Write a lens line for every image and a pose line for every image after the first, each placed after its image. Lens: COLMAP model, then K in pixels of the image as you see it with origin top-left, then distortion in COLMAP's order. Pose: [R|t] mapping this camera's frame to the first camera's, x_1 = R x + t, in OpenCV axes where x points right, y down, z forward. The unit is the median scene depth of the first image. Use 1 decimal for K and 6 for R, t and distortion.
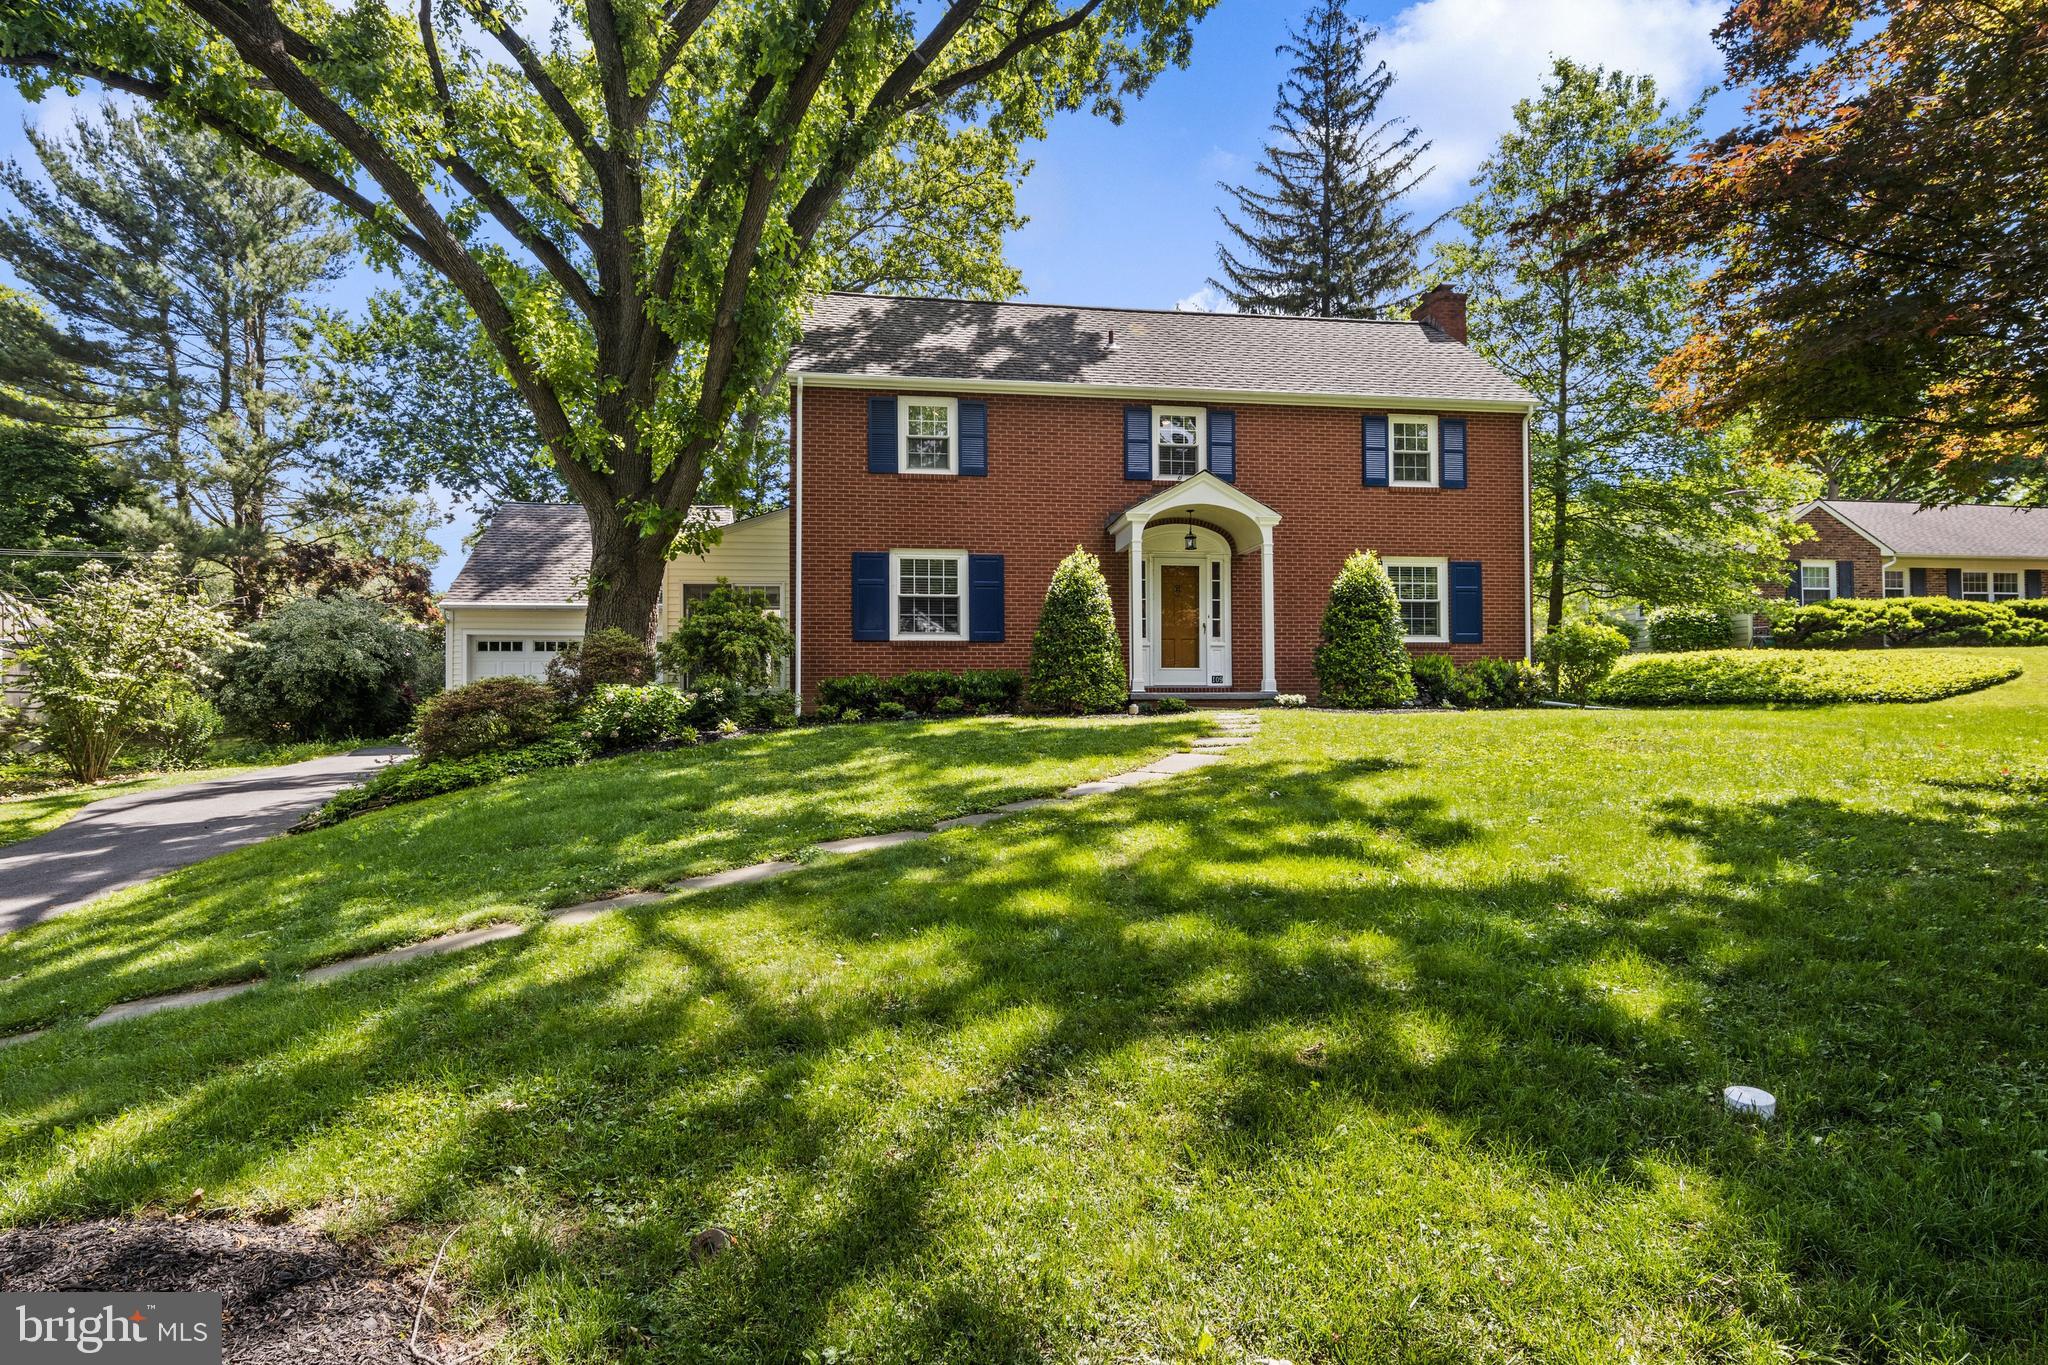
lens RADIAL K [[1049.5, 0, 1012.8], [0, 1049.5, 687.0], [0, 0, 1]] dist [0.013303, -0.002023]
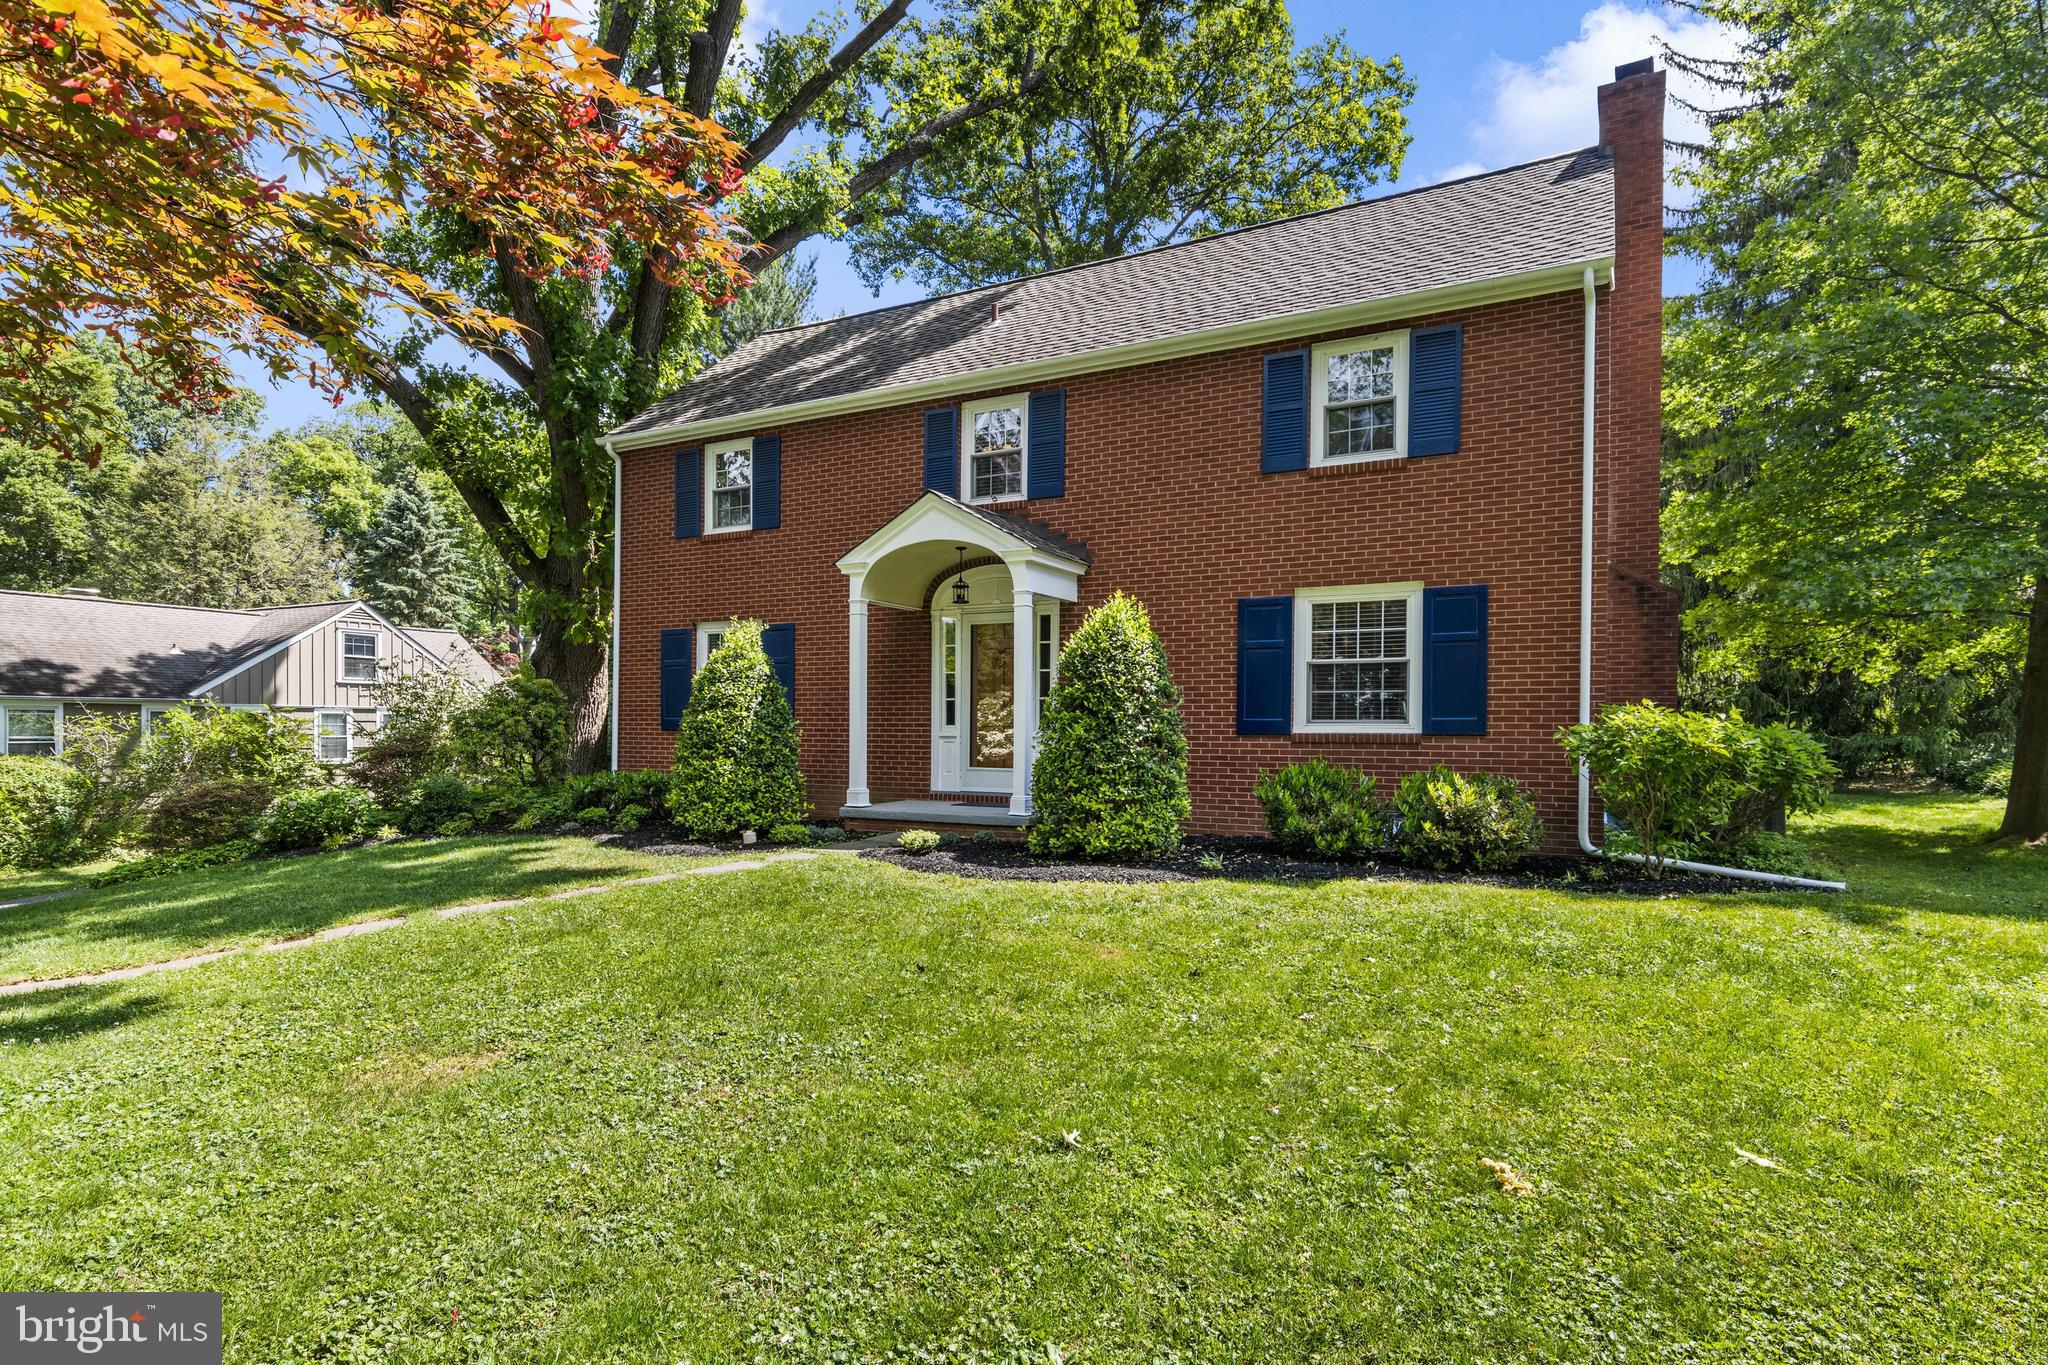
lens RADIAL K [[1066.5, 0, 1026.4], [0, 1066.5, 727.6], [0, 0, 1]] dist [0.008091, 0.000620]
pose [[0.802808, 0.009743, -0.596158, 0.595436], [0.002390, 0.999806, 0.019558, -0.058240], [0.596232, -0.017126, 0.802629, 0.426872]]
